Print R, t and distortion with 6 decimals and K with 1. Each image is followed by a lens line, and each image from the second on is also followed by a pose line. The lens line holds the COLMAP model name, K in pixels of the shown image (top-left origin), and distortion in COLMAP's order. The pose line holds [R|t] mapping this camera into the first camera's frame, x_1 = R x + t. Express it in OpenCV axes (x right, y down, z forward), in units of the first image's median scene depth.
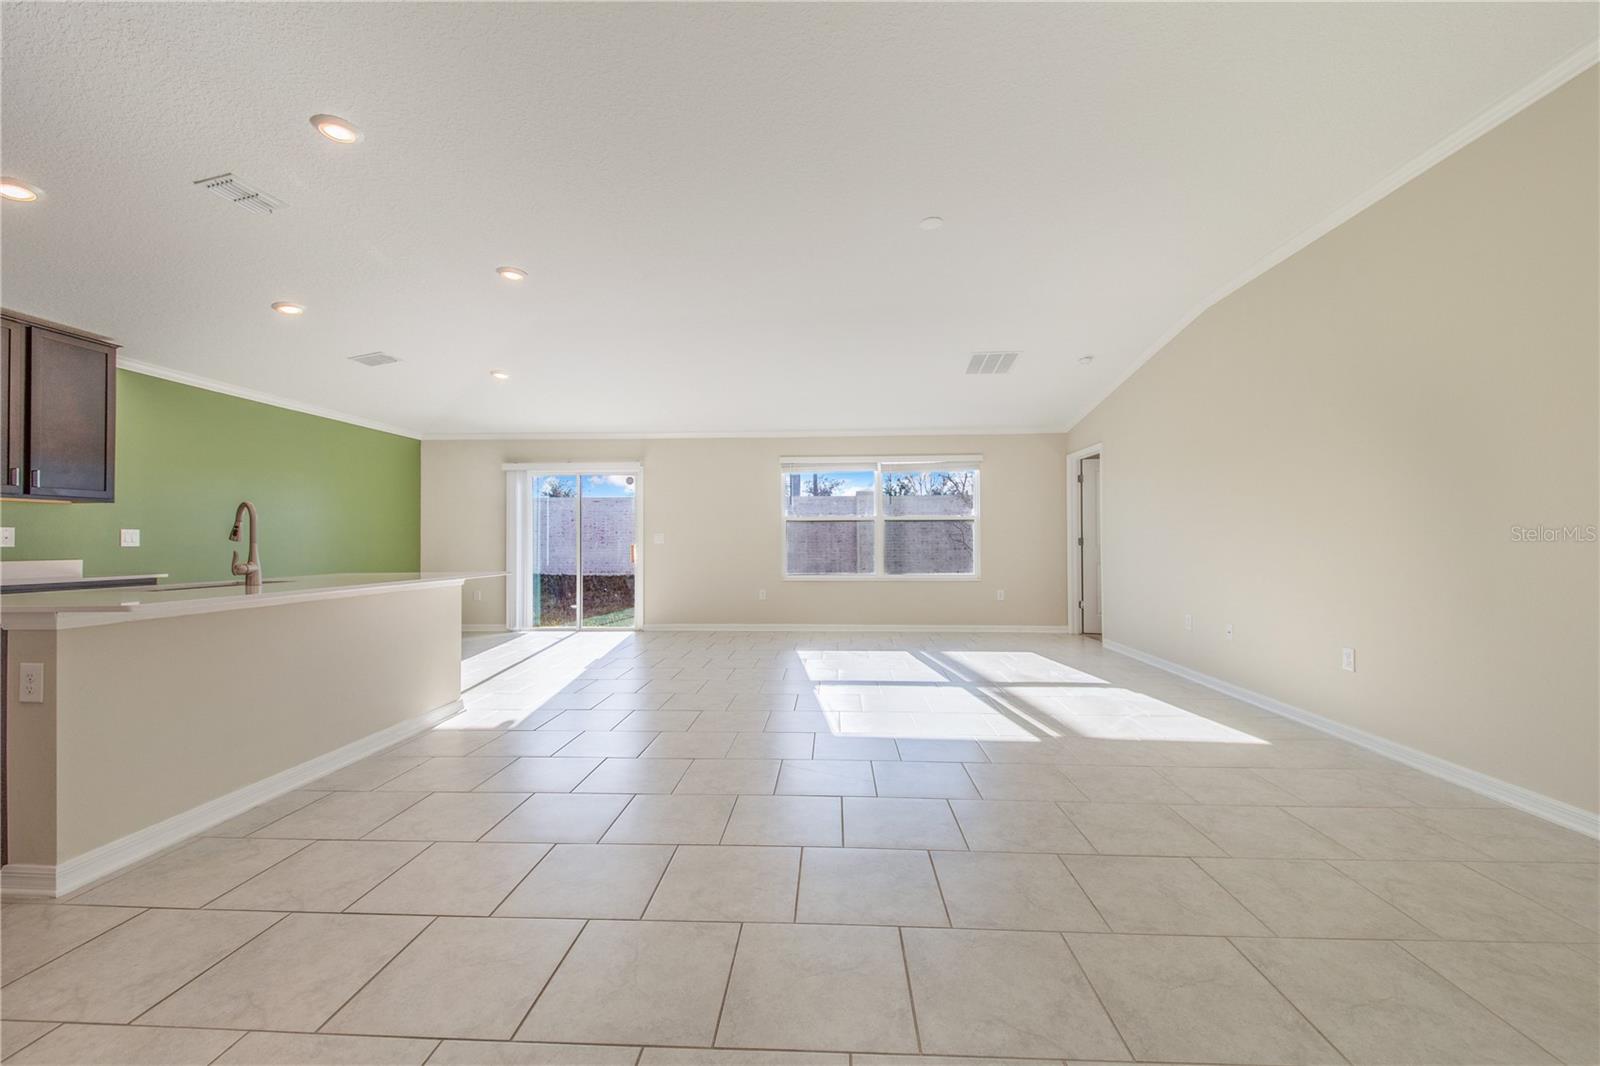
lens RADIAL K [[643.9, 0, 806.4], [0, 643.9, 543.6], [0, 0, 1]] dist [0.001483, 0.000119]
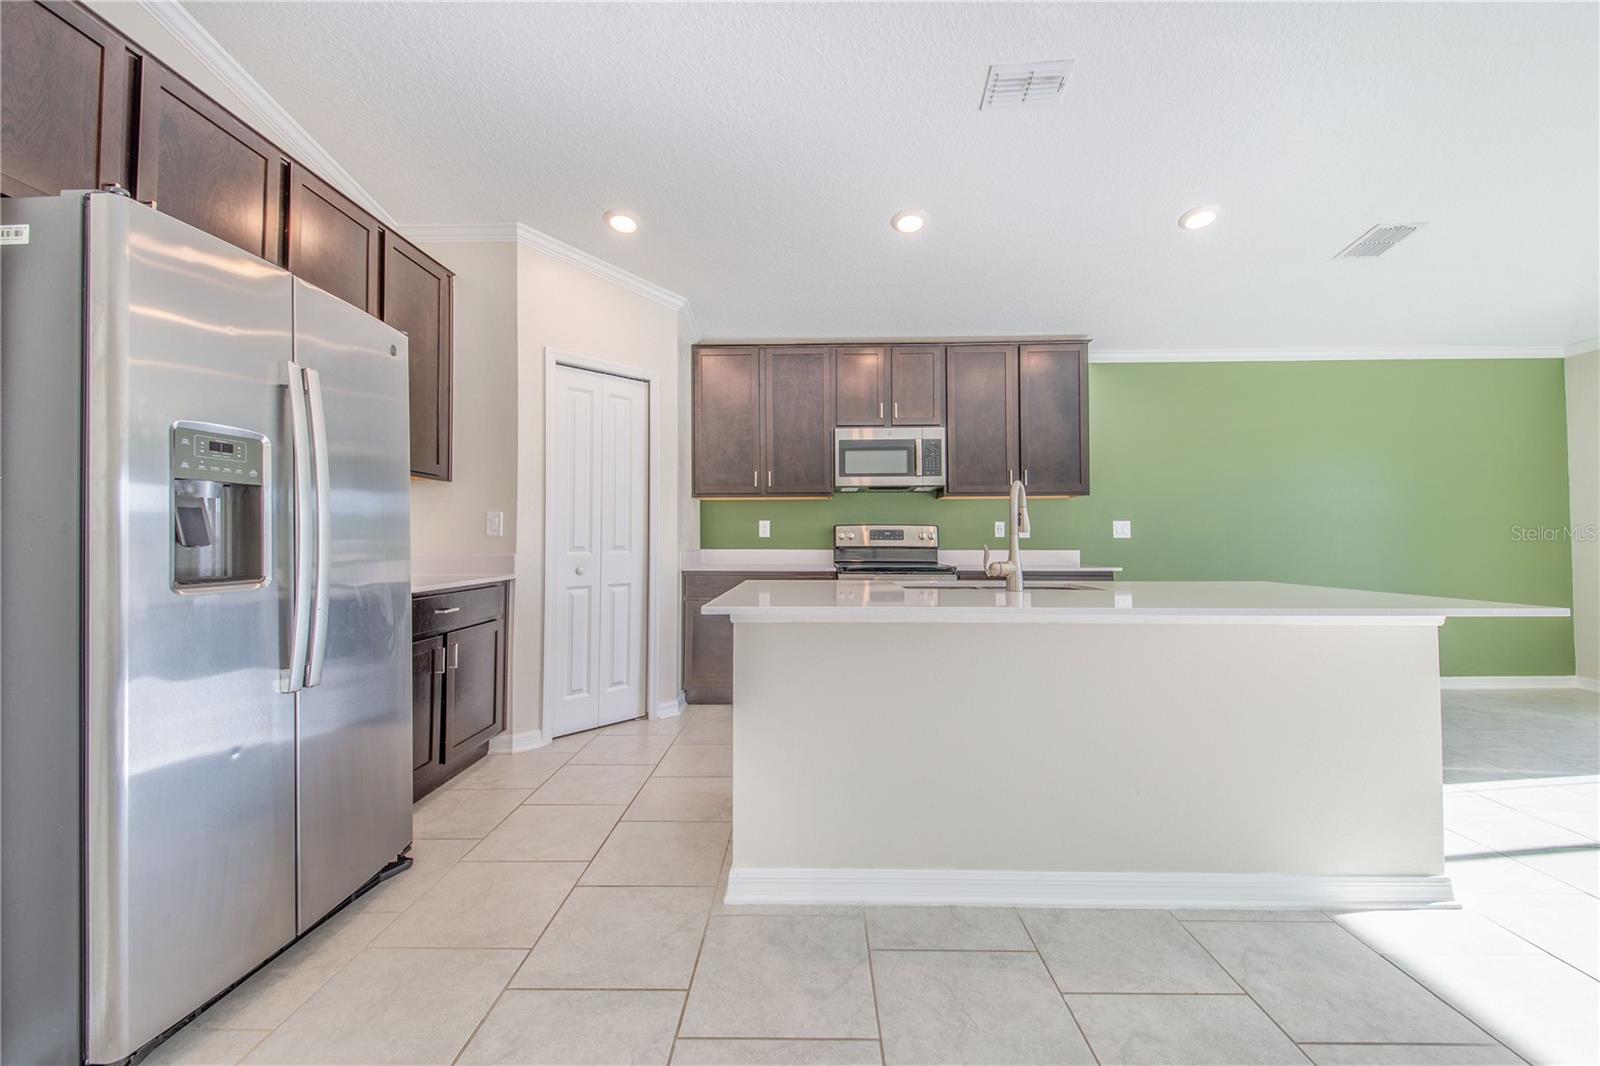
lens RADIAL K [[628.7, 0, 810.5], [0, 628.7, 517.4], [0, 0, 1]] dist [0.053803, -0.029894]
pose [[0.039257, -0.027012, -0.998864, -0.092379], [0.000273, 0.999635, -0.027022, -0.001047], [0.999229, 0.000788, 0.039250, 0.529058]]
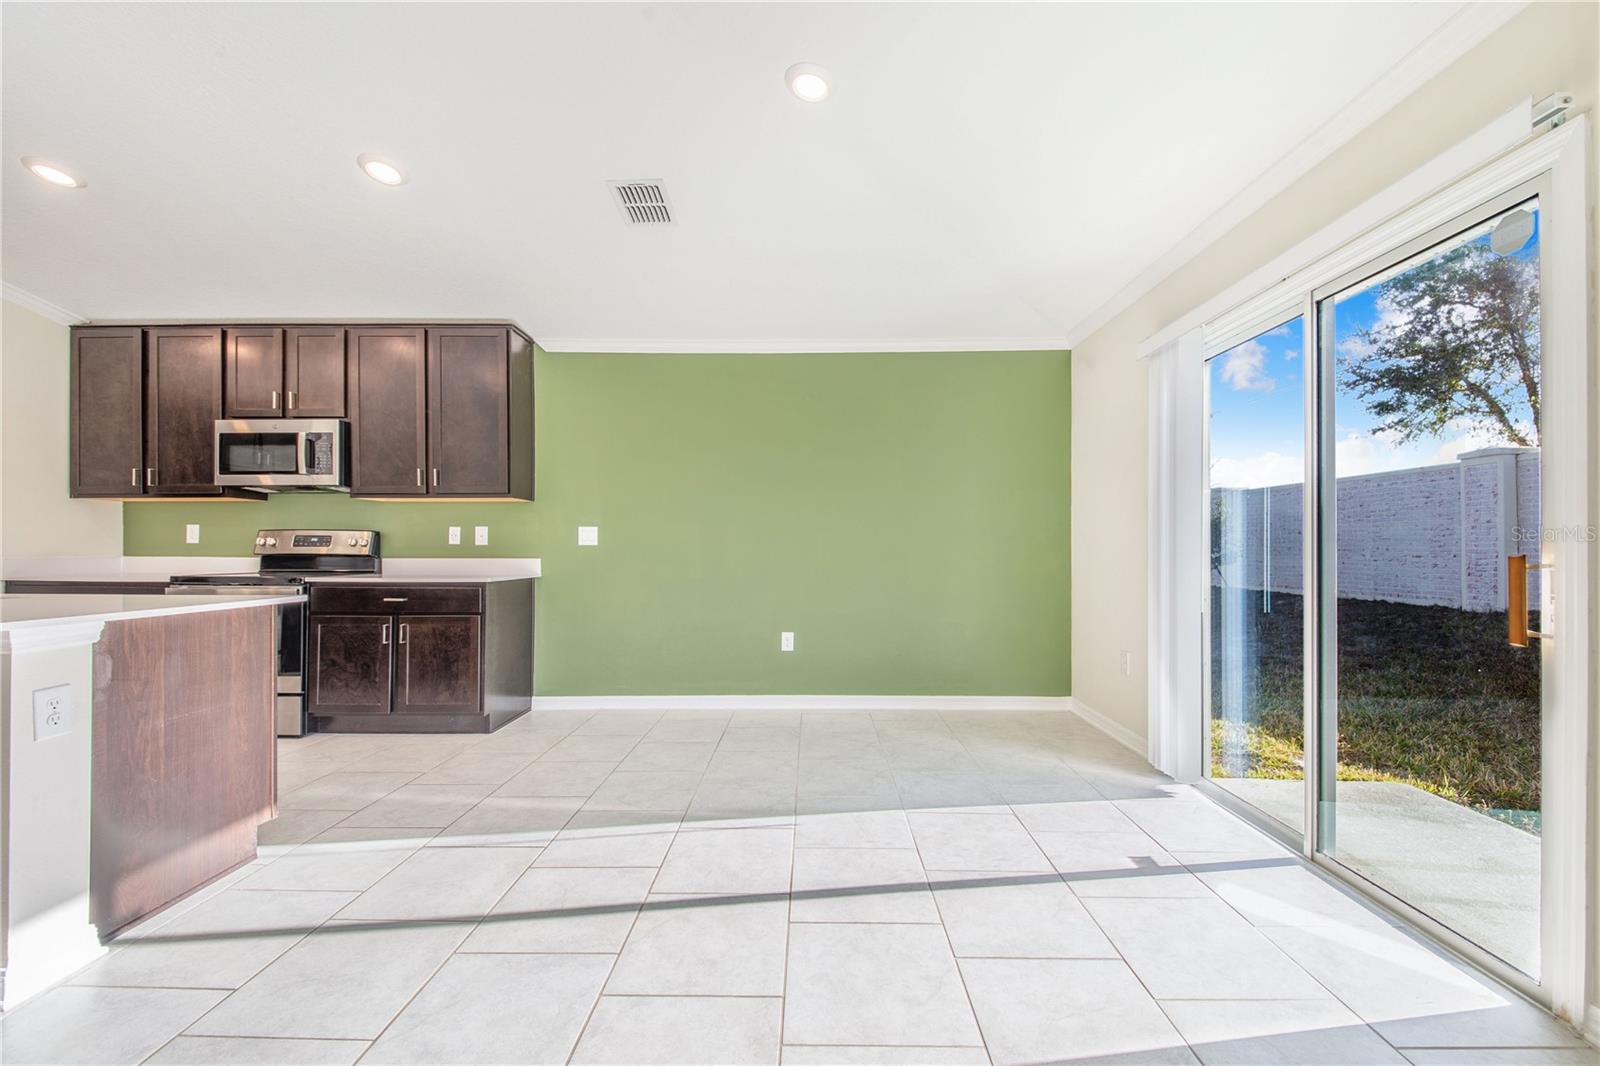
lens RADIAL K [[643.9, 0, 806.4], [0, 643.9, 543.6], [0, 0, 1]] dist [0.001483, 0.000119]
pose [[0.044120, -0.001261, -0.999025, -0.145593], [-0.003693, 0.999992, -0.001425, 0.002350], [0.999019, 0.003752, 0.044115, 1.395227]]
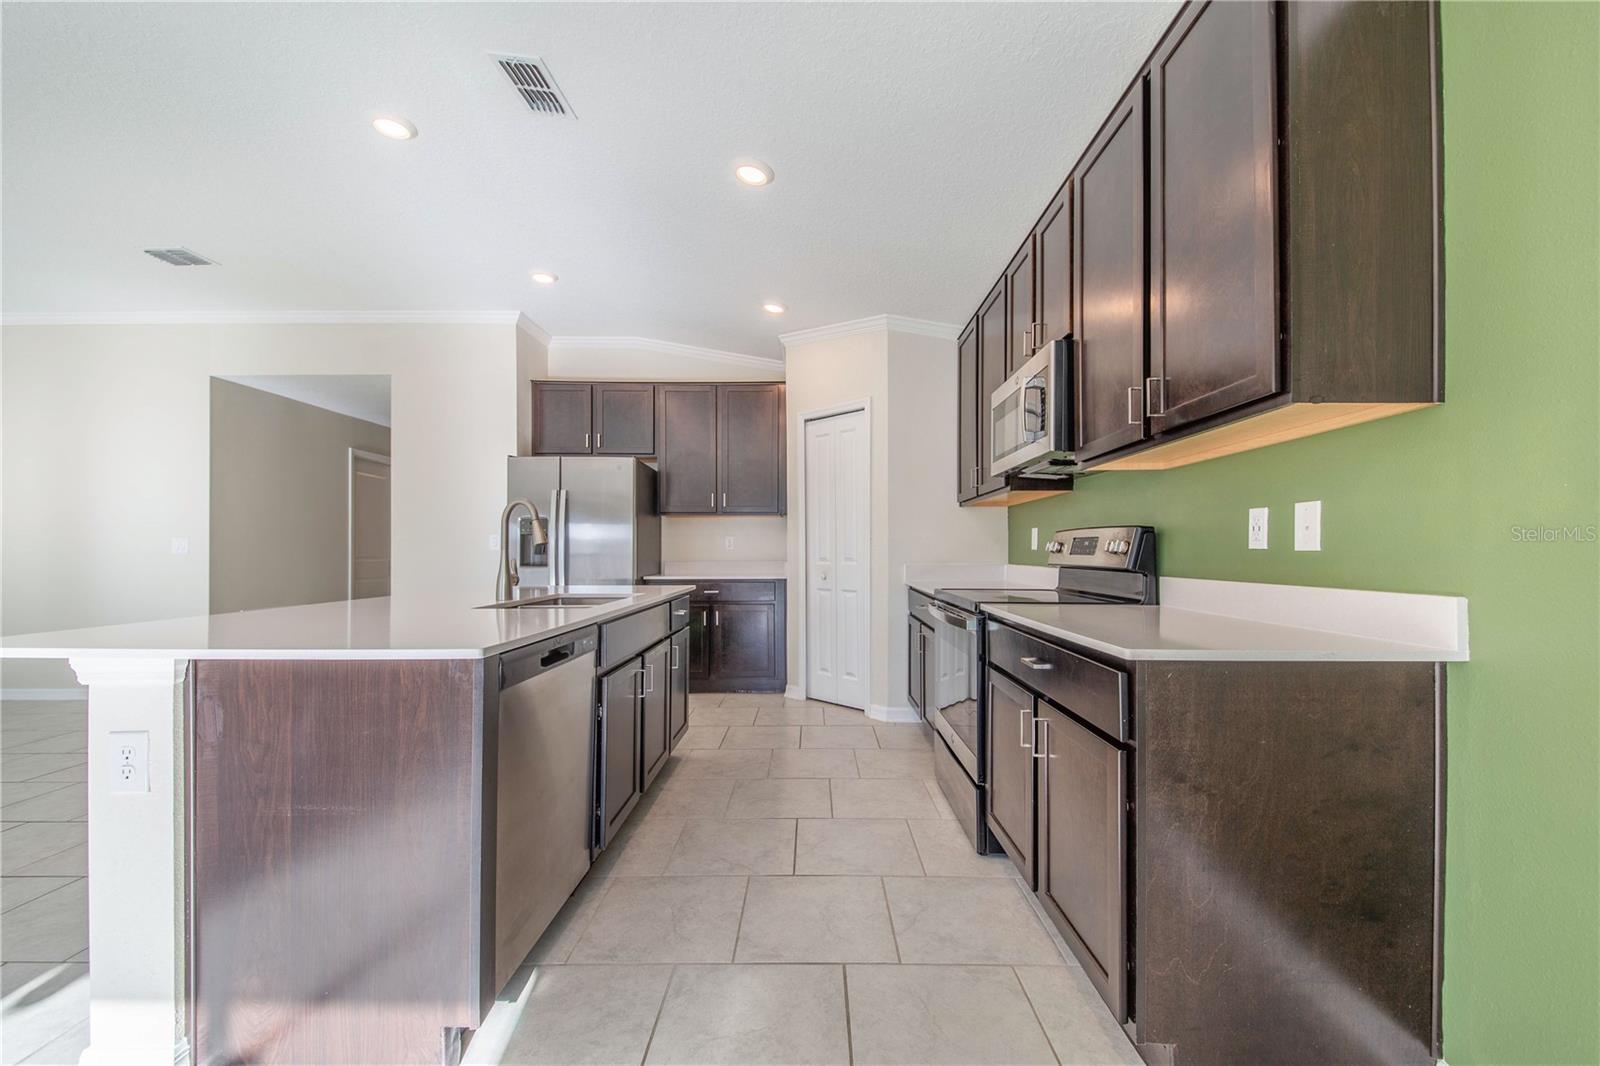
lens RADIAL K [[630.7, 0, 816.1], [0, 630.7, 550.4], [0, 0, 1]] dist [0.001334, -0.007187]
pose [[-0.997901, 0.005457, -0.064528, -0.848067], [0.005521, 0.999984, -0.000813, 0.003413], [0.064523, -0.001168, -0.997916, 1.288944]]
